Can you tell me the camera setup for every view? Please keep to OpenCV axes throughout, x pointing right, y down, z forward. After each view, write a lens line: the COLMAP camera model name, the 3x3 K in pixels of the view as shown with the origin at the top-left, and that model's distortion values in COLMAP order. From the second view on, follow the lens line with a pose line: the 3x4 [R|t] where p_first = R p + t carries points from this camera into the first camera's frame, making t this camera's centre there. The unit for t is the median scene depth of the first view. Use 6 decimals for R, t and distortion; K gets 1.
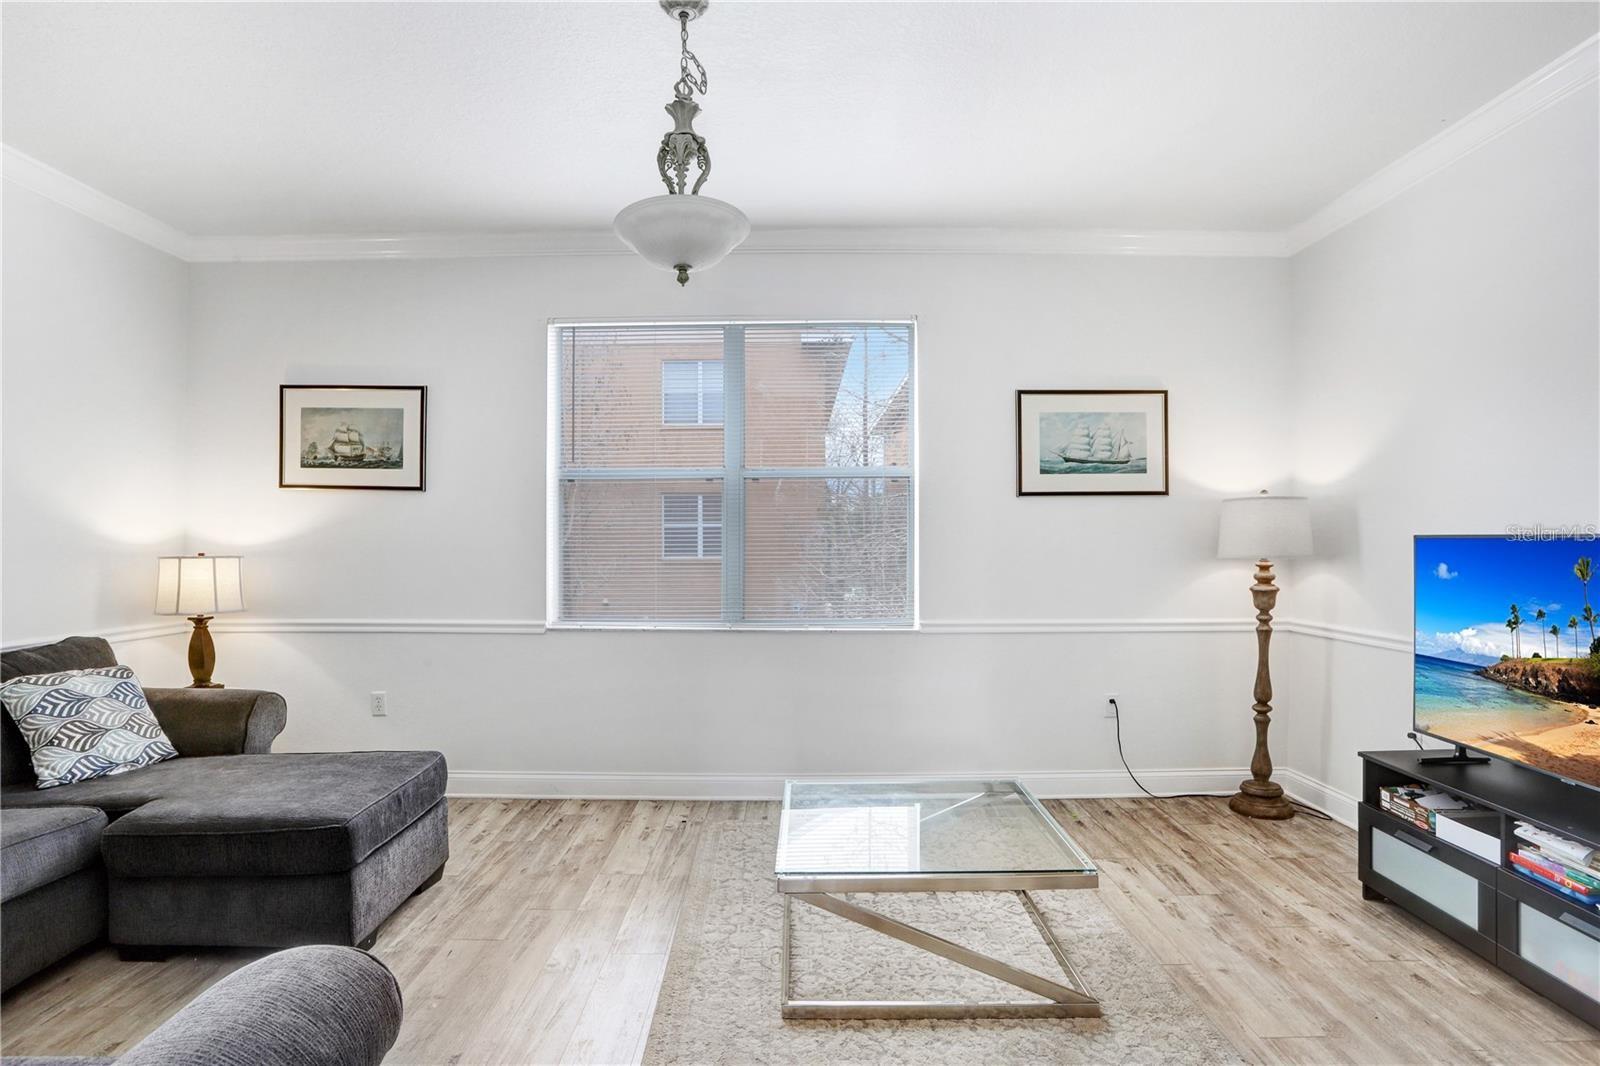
lens RADIAL K [[833.4, 0, 781.7], [0, 833.4, 544.2], [0, 0, 1]] dist [-0.068761, 0.033334]
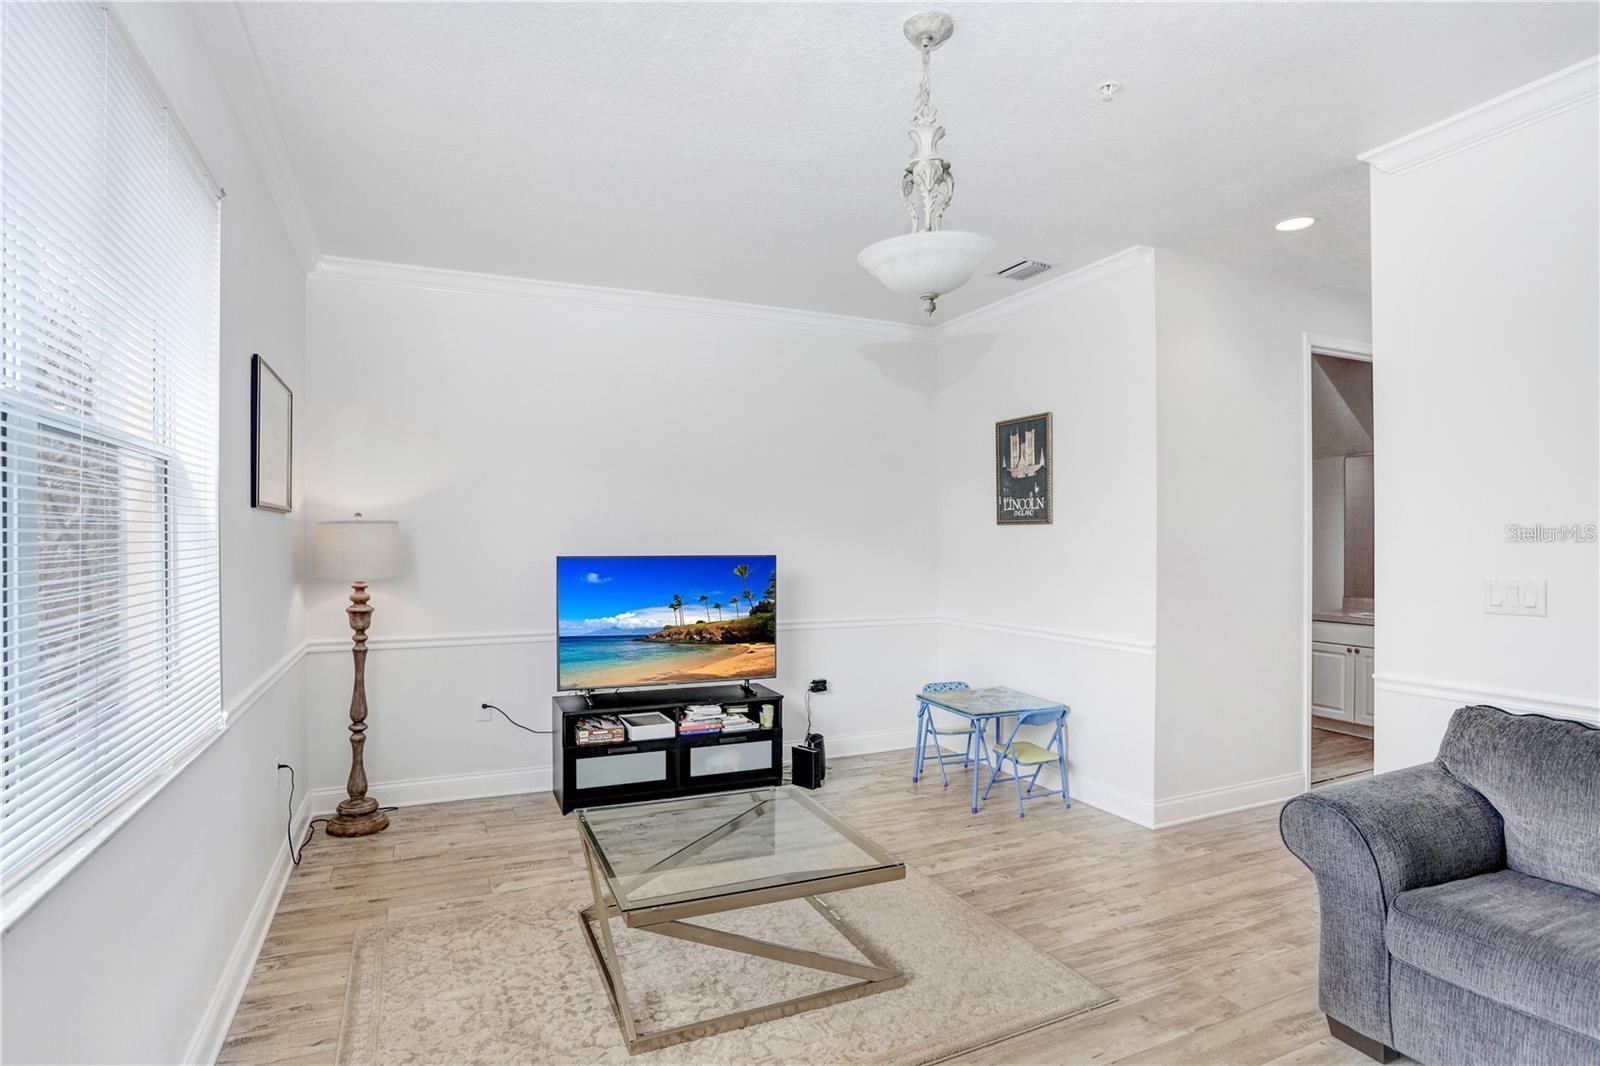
lens RADIAL K [[833.4, 0, 781.7], [0, 833.4, 544.2], [0, 0, 1]] dist [-0.068761, 0.033334]
pose [[-0.433338, 0.008747, 0.901189, -0.561331], [0.006203, 0.999958, -0.006723, -0.017164], [-0.901210, 0.002676, -0.433374, 0.966410]]
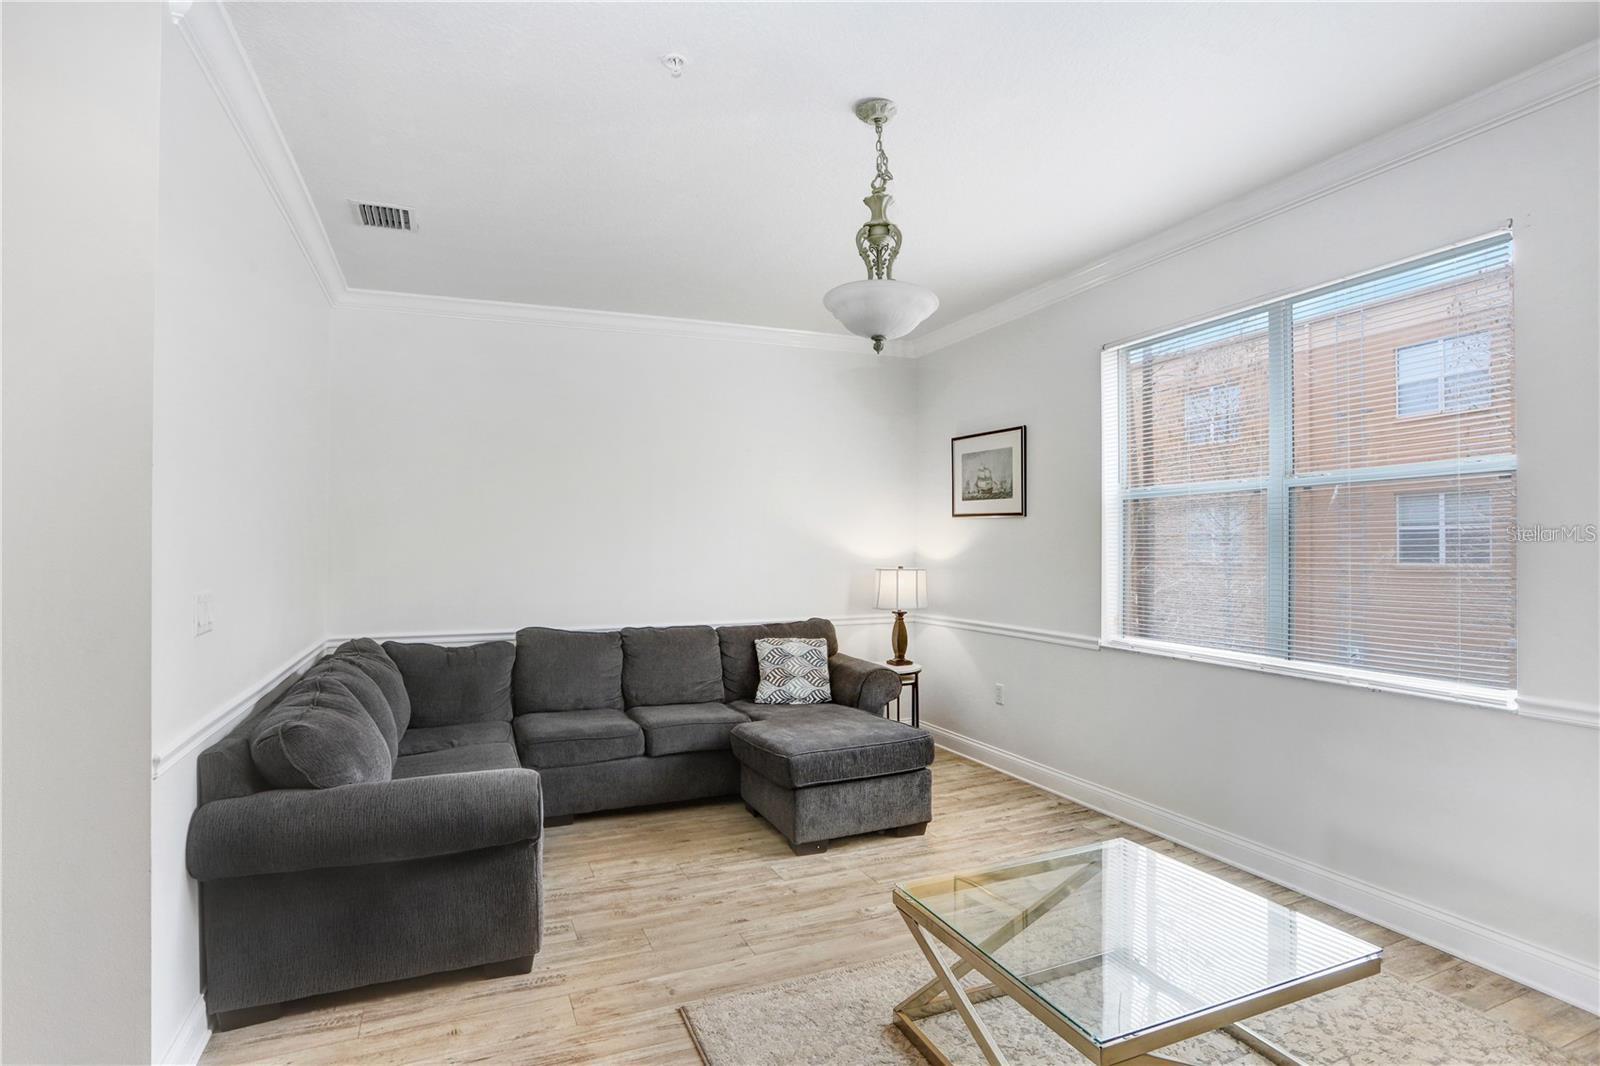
lens RADIAL K [[825.9, 0, 800.0], [0, 825.9, 533.0], [0, 0, 1]] dist [-0.044261, 0.000246]
pose [[0.408460, -0.015512, -0.912644, 0.550669], [0.001937, 0.999868, -0.016128, -0.025370], [0.912774, 0.004820, 0.408436, 0.264325]]
